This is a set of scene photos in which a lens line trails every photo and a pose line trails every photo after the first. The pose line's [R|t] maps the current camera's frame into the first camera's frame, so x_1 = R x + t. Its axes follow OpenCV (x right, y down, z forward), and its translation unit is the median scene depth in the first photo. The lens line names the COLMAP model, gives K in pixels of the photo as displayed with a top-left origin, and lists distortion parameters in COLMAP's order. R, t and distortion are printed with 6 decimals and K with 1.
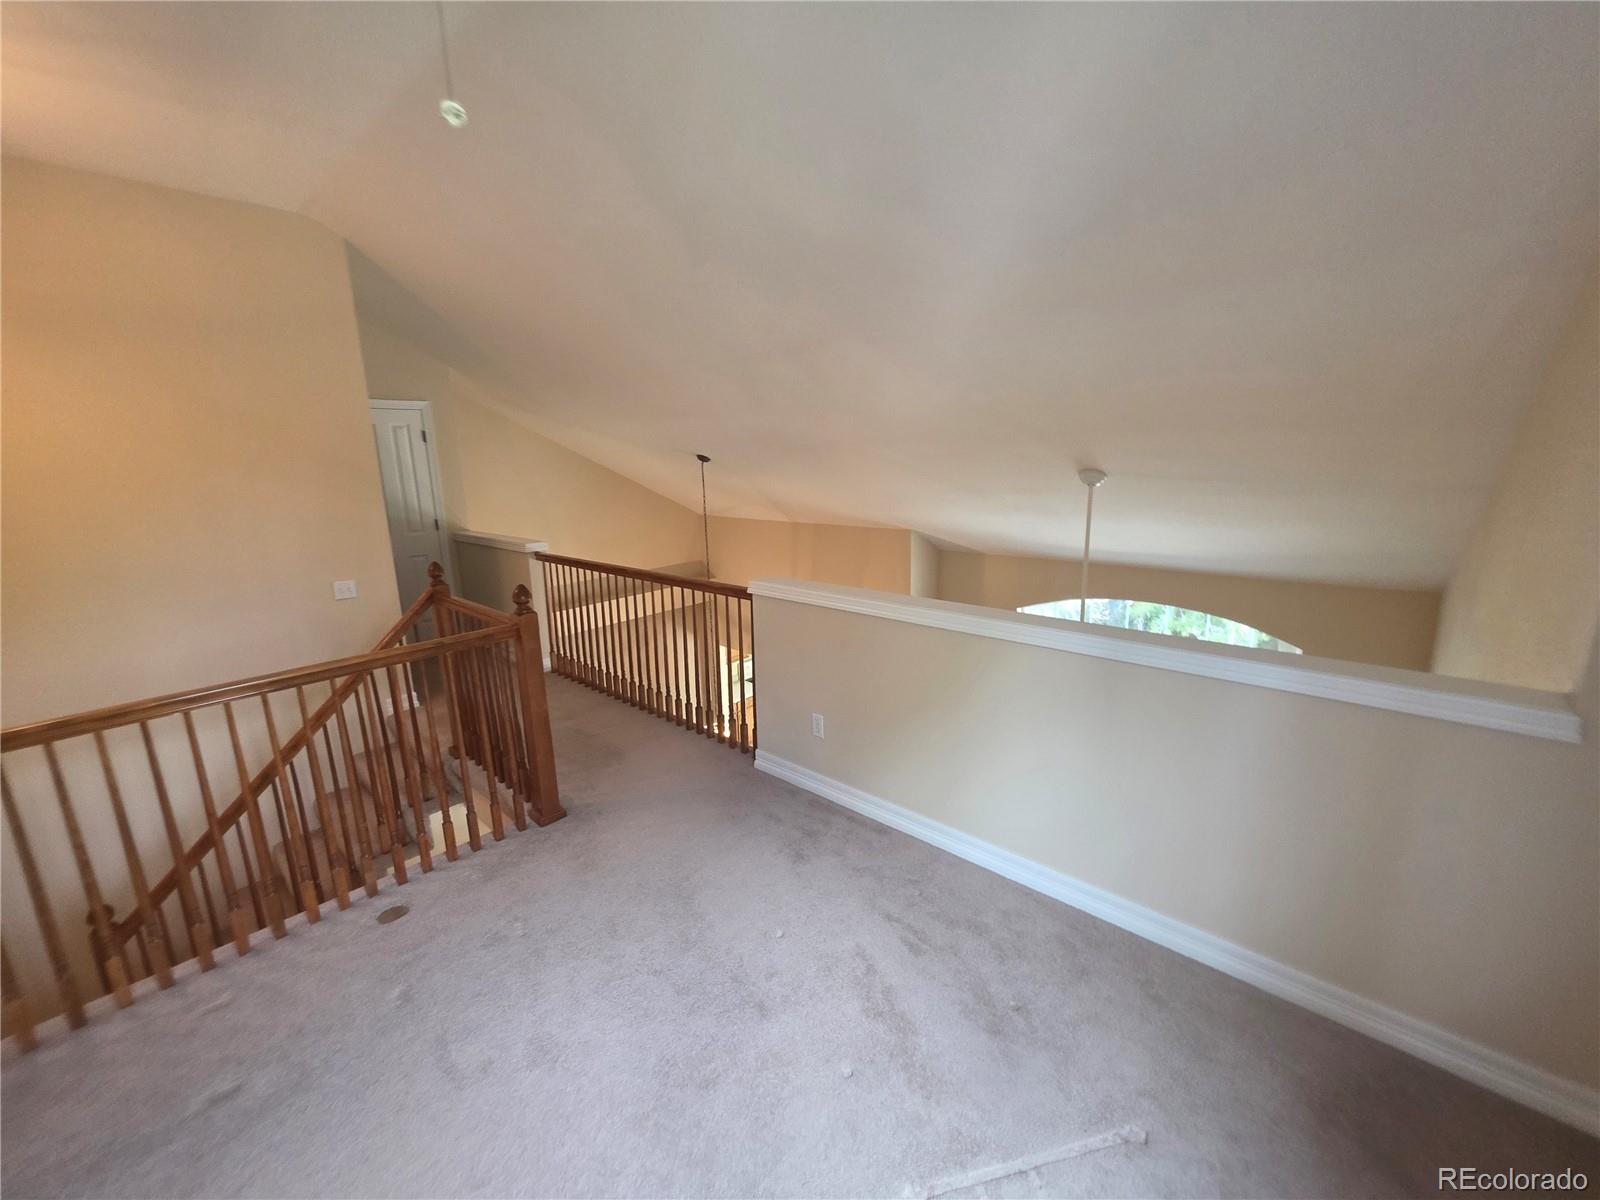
lens RADIAL K [[644.6, 0, 796.9], [0, 644.6, 595.0], [0, 0, 1]] dist [-0.000667, -0.000287]
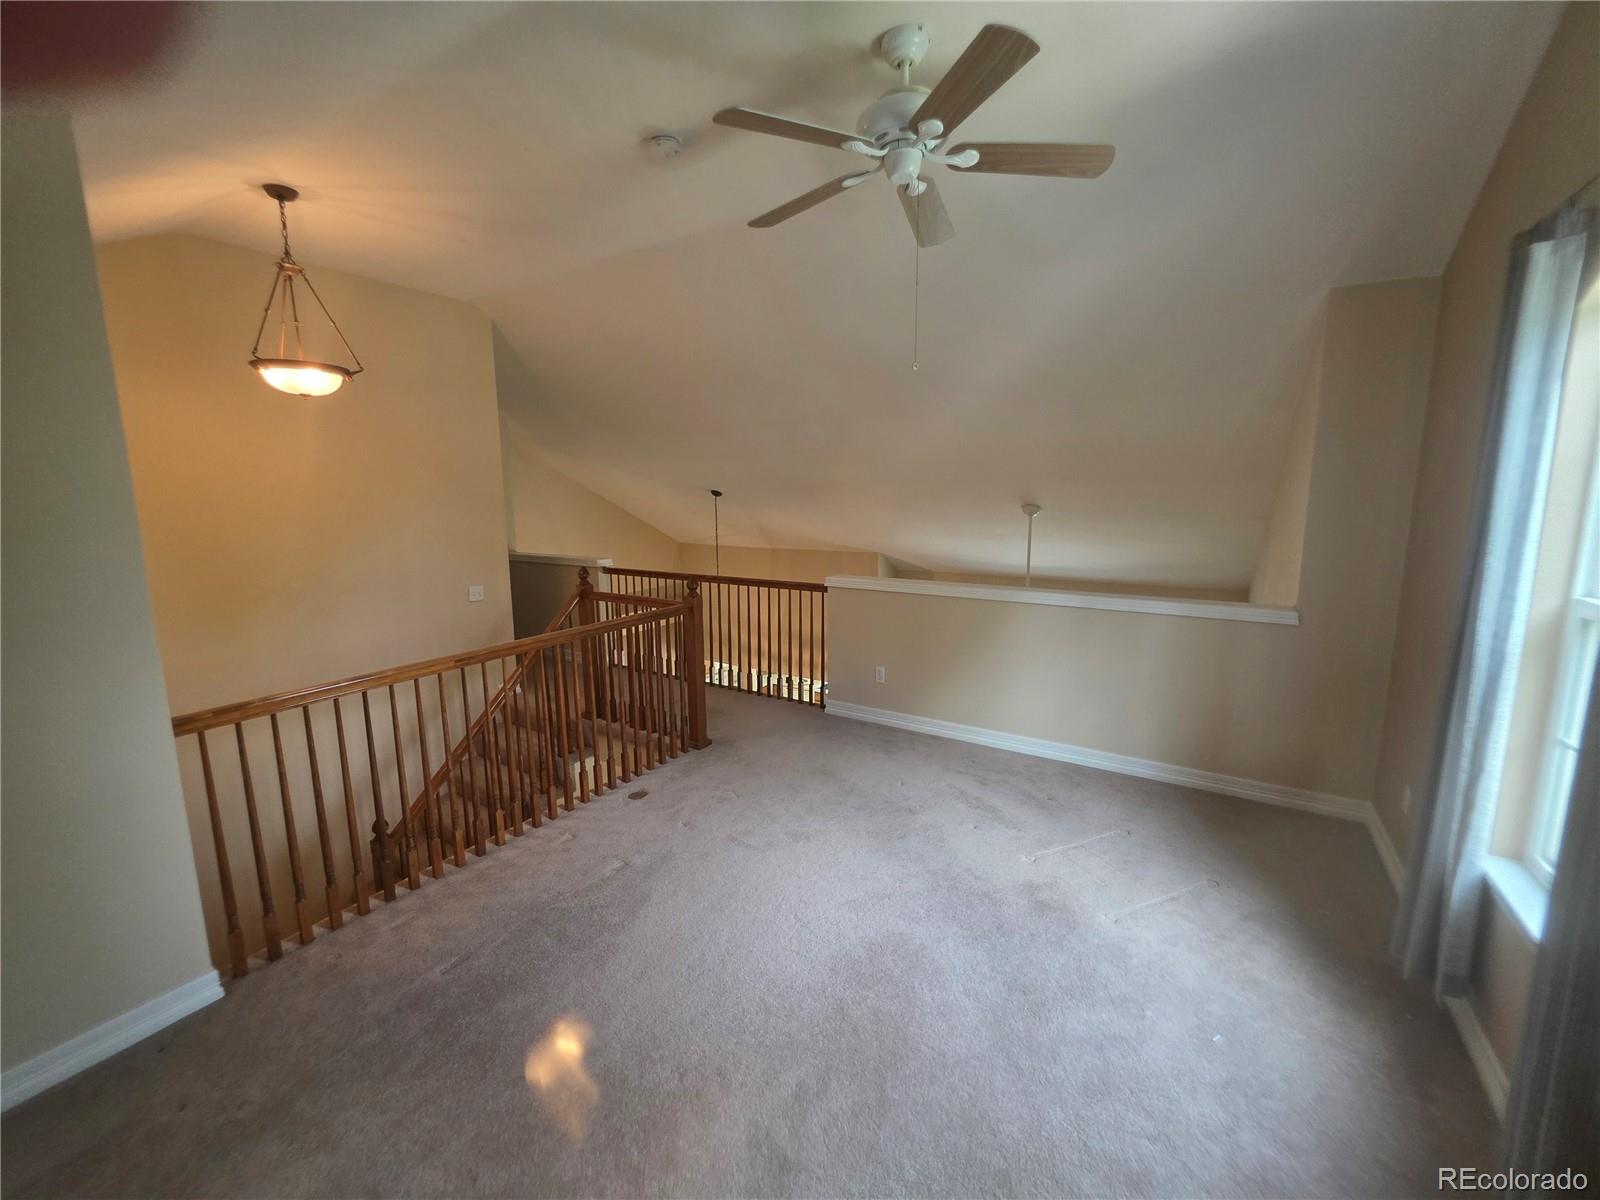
lens RADIAL K [[644.6, 0, 801.9], [0, 644.6, 599.8], [0, 0, 1]] dist [-0.000667, -0.000287]
pose [[0.985181, -0.013969, 0.170947, -0.337505], [0.022830, 0.998489, -0.049983, 0.088825], [-0.169991, 0.053145, 0.984012, -0.356662]]
